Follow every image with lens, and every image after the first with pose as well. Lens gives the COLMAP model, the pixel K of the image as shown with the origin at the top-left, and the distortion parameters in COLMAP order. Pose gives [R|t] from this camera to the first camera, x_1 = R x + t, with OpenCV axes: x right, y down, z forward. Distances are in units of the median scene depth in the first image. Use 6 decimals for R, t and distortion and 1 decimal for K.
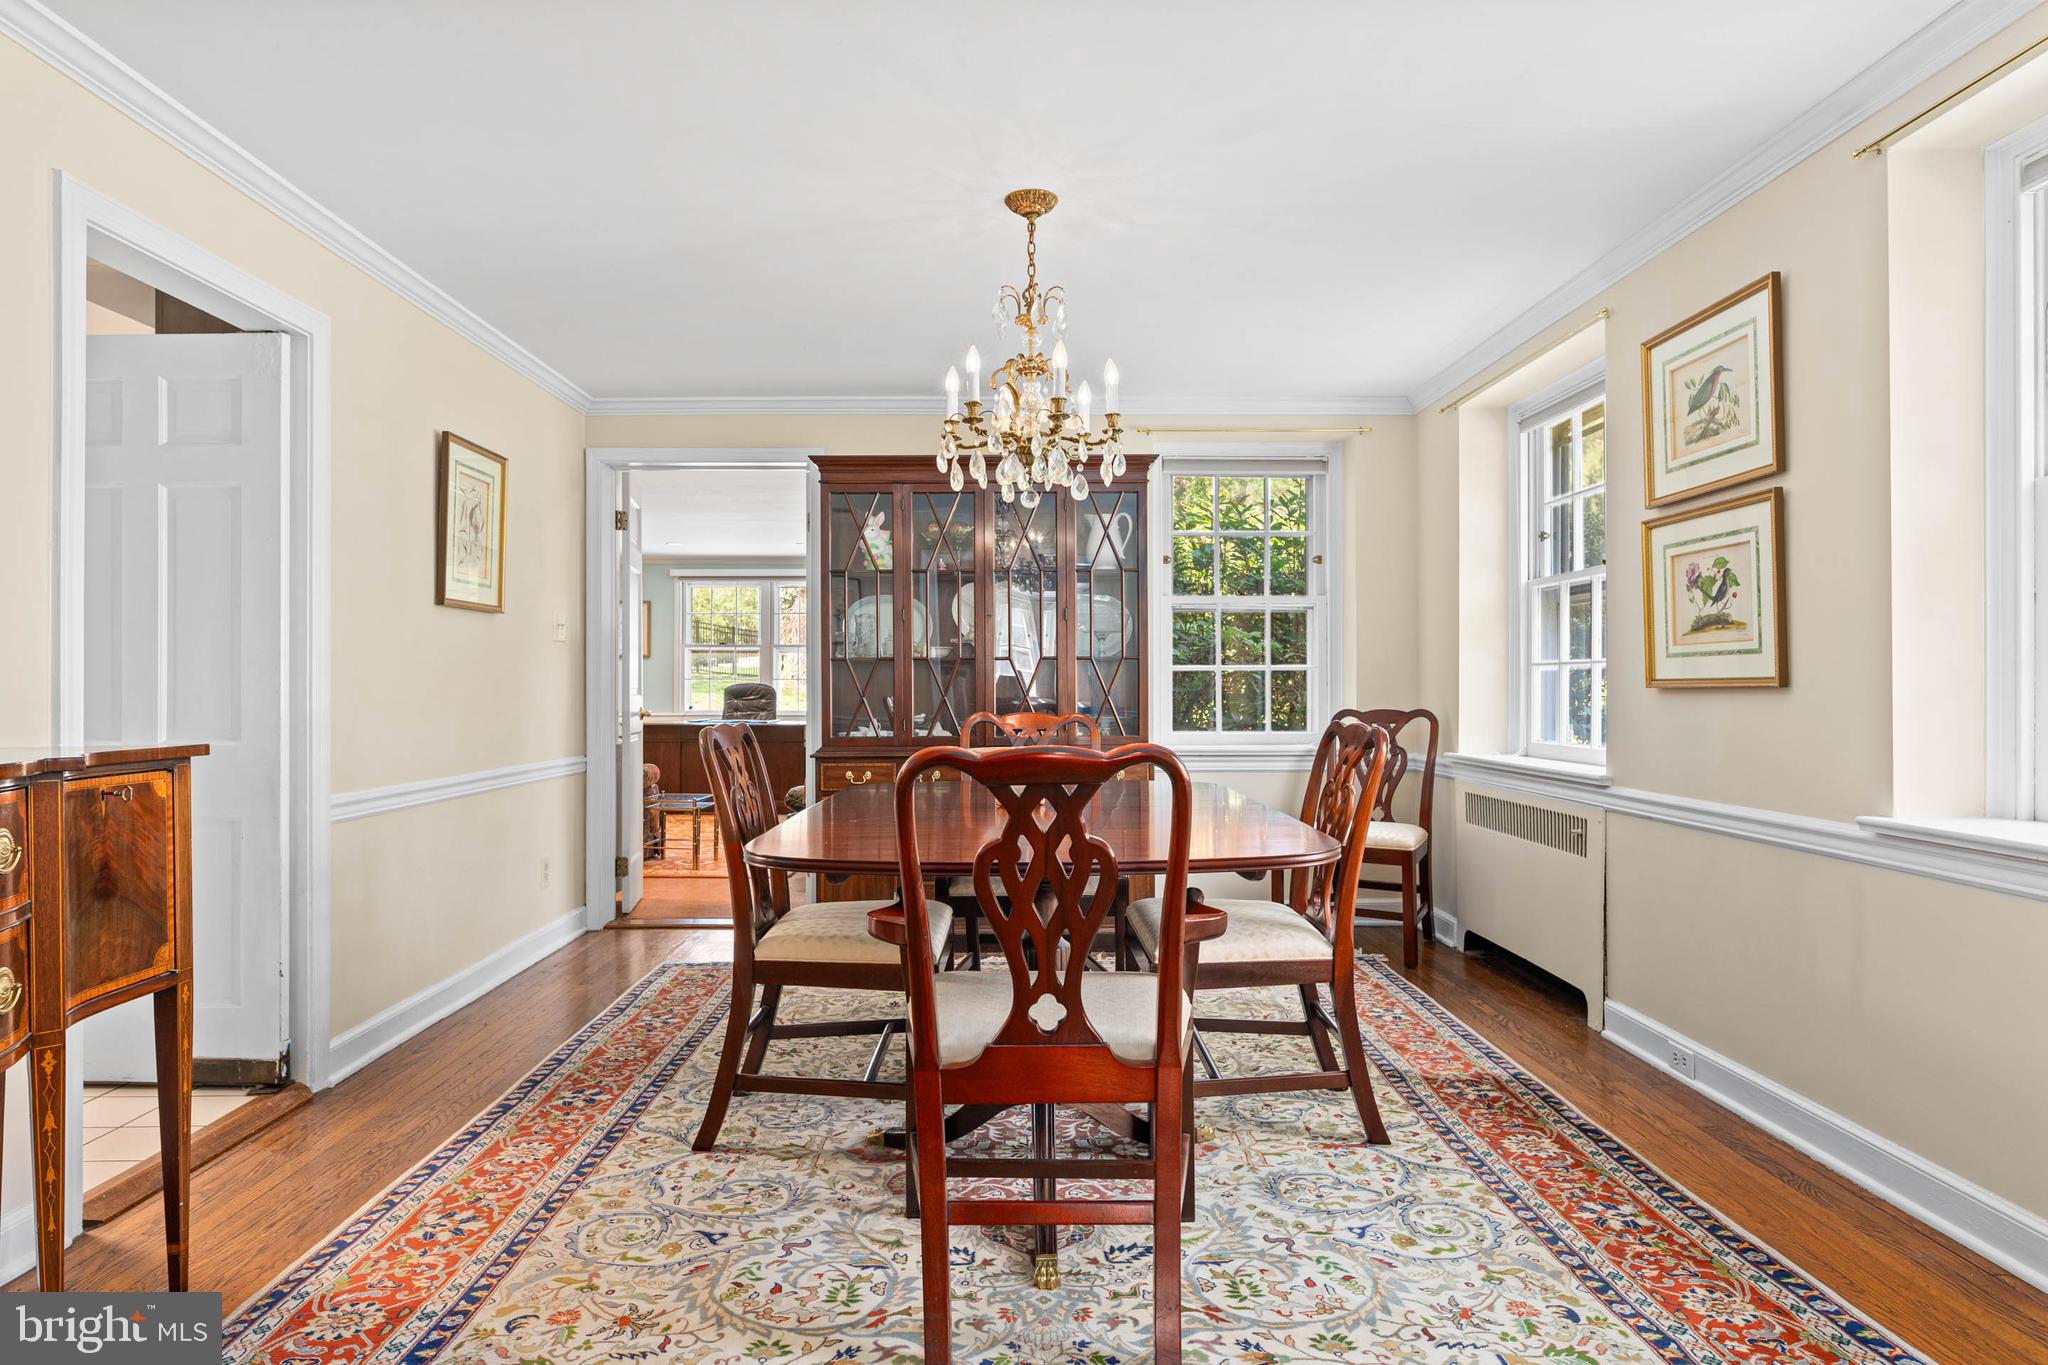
lens RADIAL K [[1192.8, 0, 1033.0], [0, 1192.8, 684.6], [0, 0, 1]] dist [-0.000558, -0.000434]
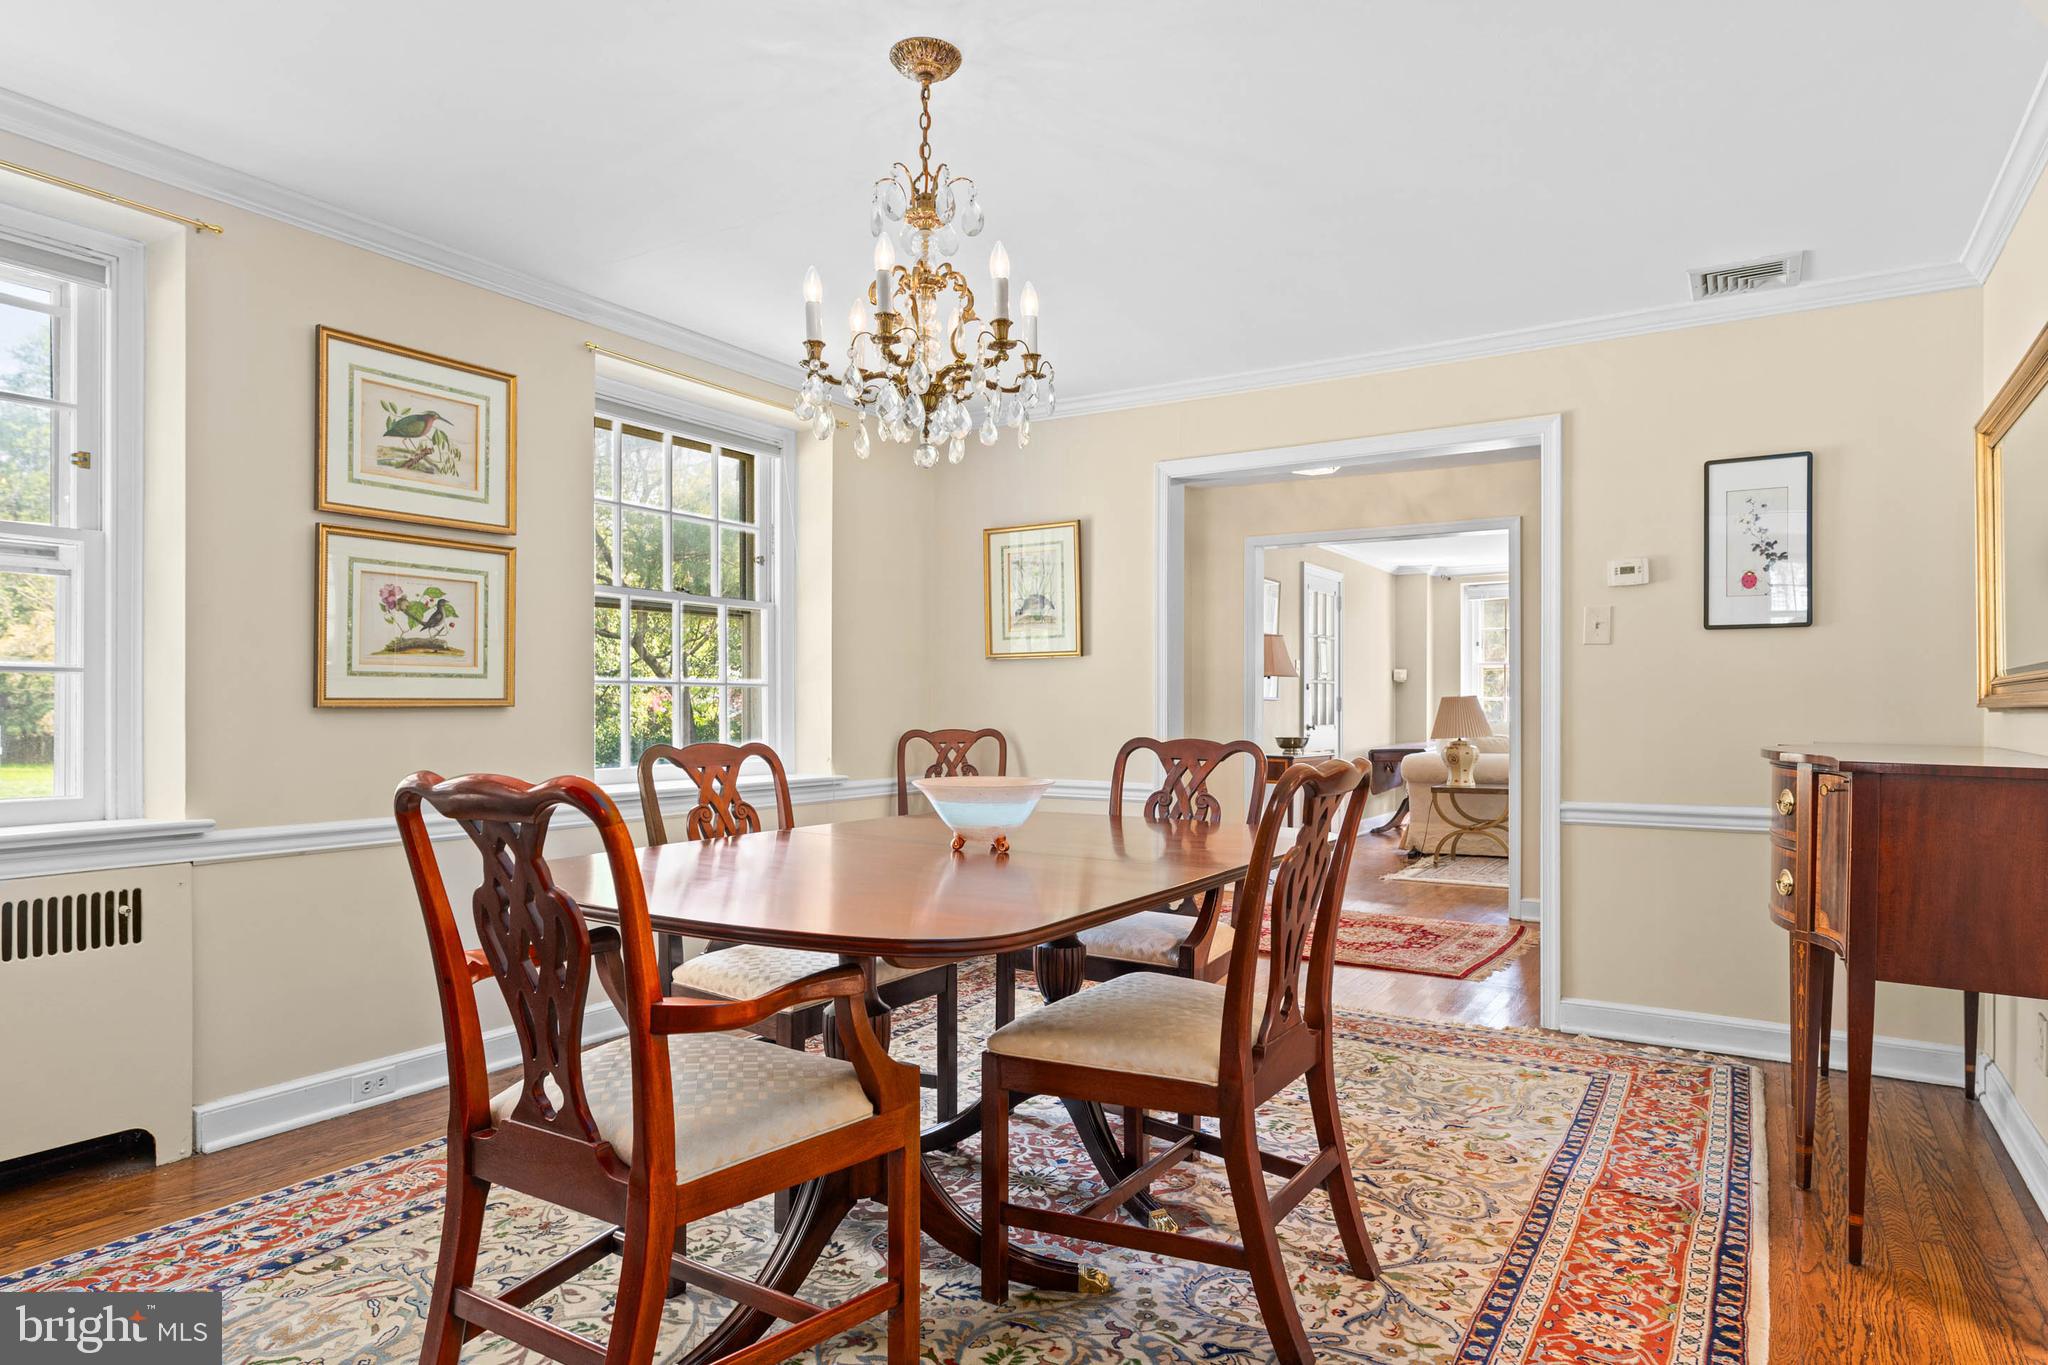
lens RADIAL K [[1192.8, 0, 1033.0], [0, 1192.8, 684.6], [0, 0, 1]] dist [-0.000558, -0.000434]
pose [[-0.839776, 0.010621, 0.542830, -0.469022], [-0.000958, 0.999778, -0.021043, 0.004216], [-0.542933, -0.018192, -0.839579, 1.603065]]
